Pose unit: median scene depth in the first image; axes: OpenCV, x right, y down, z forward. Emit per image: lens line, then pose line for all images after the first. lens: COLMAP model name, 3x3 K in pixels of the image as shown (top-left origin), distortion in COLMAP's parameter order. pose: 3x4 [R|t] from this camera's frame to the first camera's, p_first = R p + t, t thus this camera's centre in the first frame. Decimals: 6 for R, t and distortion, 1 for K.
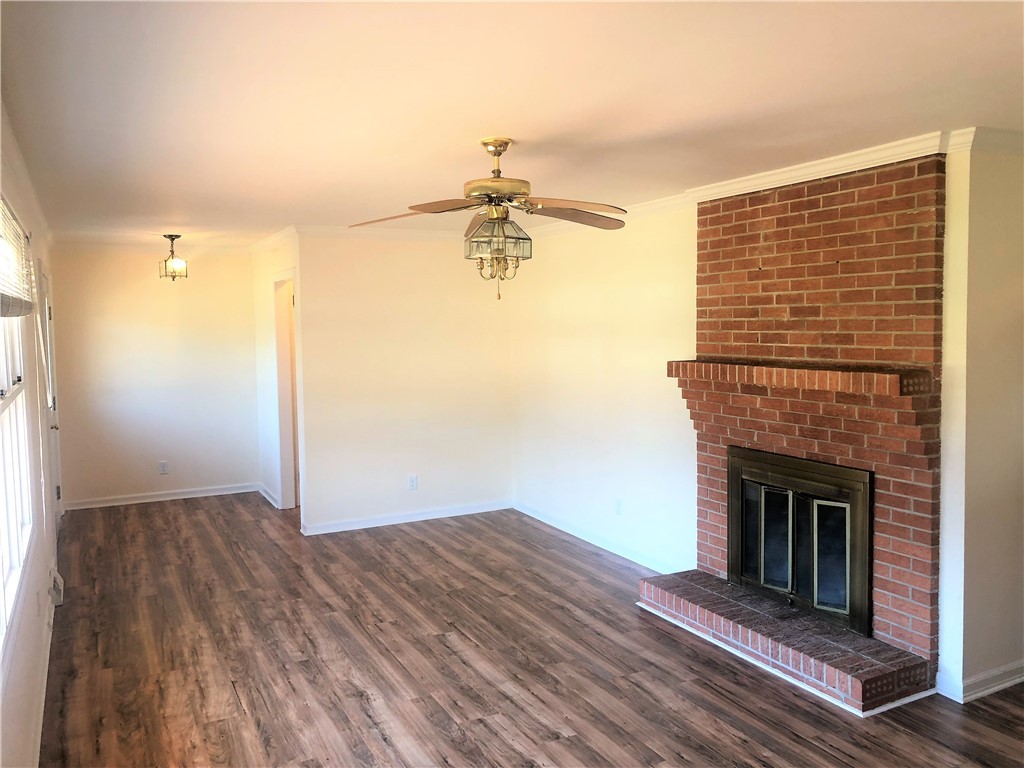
lens RADIAL K [[838.0, 0, 511.4], [0, 838.0, 374.3], [0, 0, 1]] dist [0.036945, -0.036337]
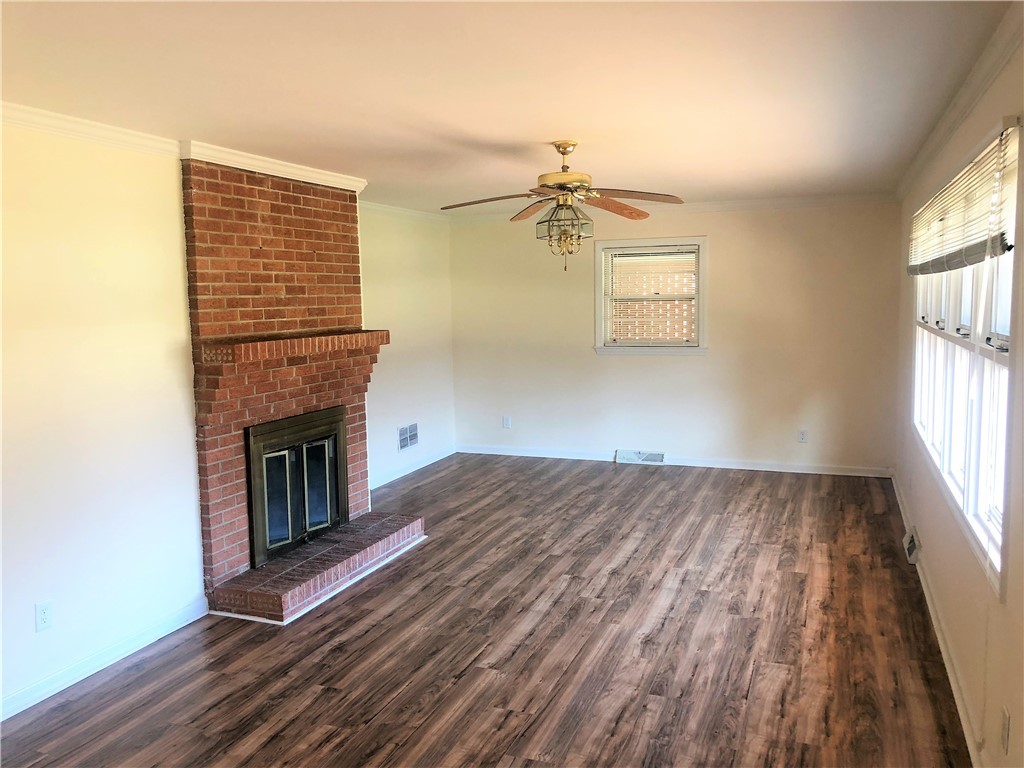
lens RADIAL K [[838.0, 0, 514.8], [0, 838.0, 377.1], [0, 0, 1]] dist [0.036945, -0.036337]
pose [[-0.673019, -0.044754, 0.738270, -0.783283], [0.077043, 0.988496, 0.130156, -0.089042], [-0.735601, 0.144476, -0.661829, 1.675887]]
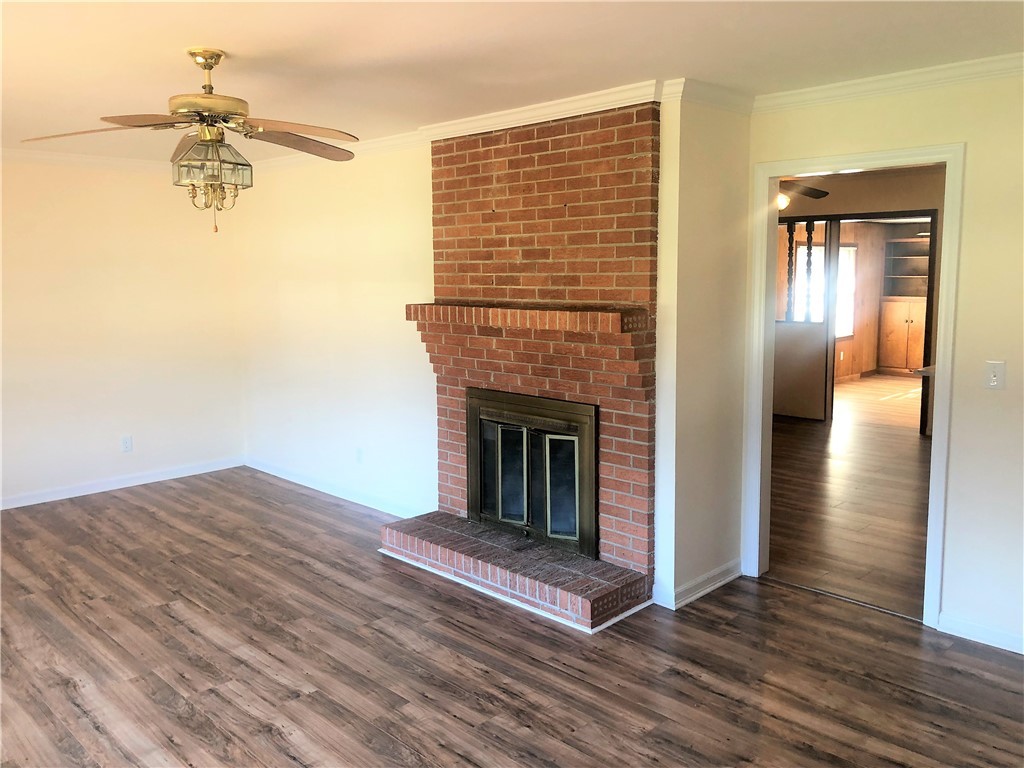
lens RADIAL K [[838.0, 0, 515.3], [0, 838.0, 378.0], [0, 0, 1]] dist [0.036945, -0.036337]
pose [[0.951322, -0.032708, 0.306458, 0.007079], [0.013236, 0.997771, 0.065405, 0.010020], [-0.307915, -0.058165, 0.949634, 0.030902]]
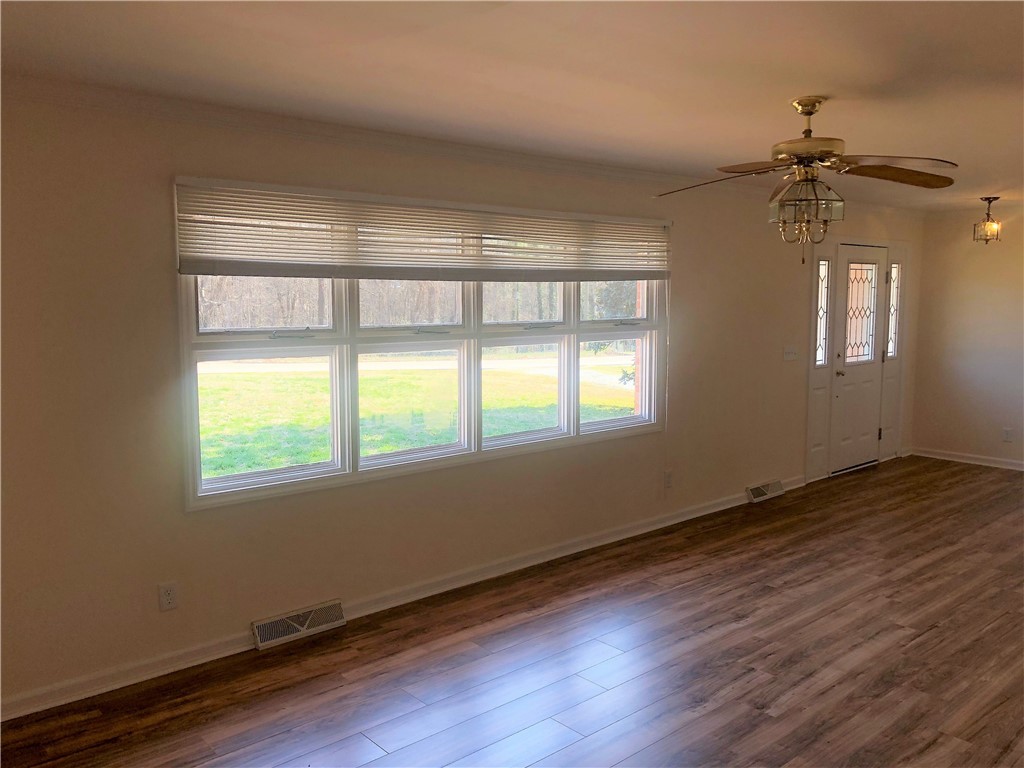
lens RADIAL K [[838.0, 0, 517.5], [0, 838.0, 372.9], [0, 0, 1]] dist [0.036945, -0.036337]
pose [[0.260984, 0.108757, -0.959197, 0.750750], [-0.068364, 0.993221, 0.094014, -0.029258], [0.962919, 0.041039, 0.266650, 0.375656]]
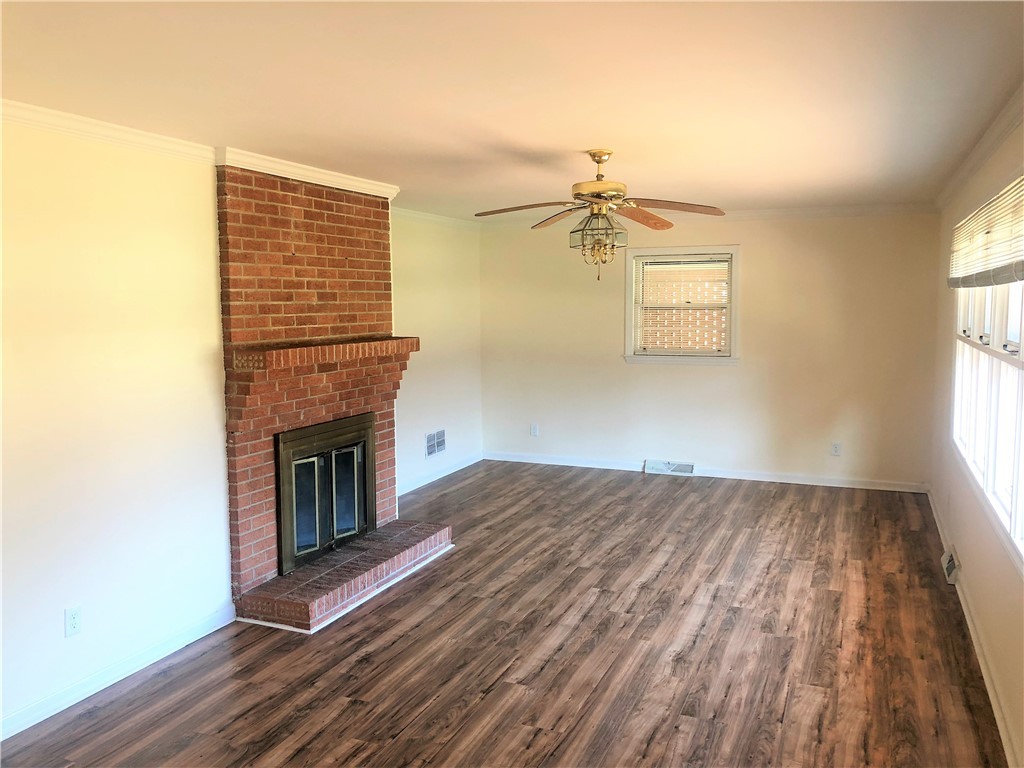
lens RADIAL K [[838.0, 0, 516.9], [0, 838.0, 374.9], [0, 0, 1]] dist [0.036945, -0.036337]
pose [[-0.651735, -0.047334, 0.756968, -0.769146], [0.067261, 0.990511, 0.119848, -0.094826], [-0.755458, 0.129024, -0.642367, 1.673327]]
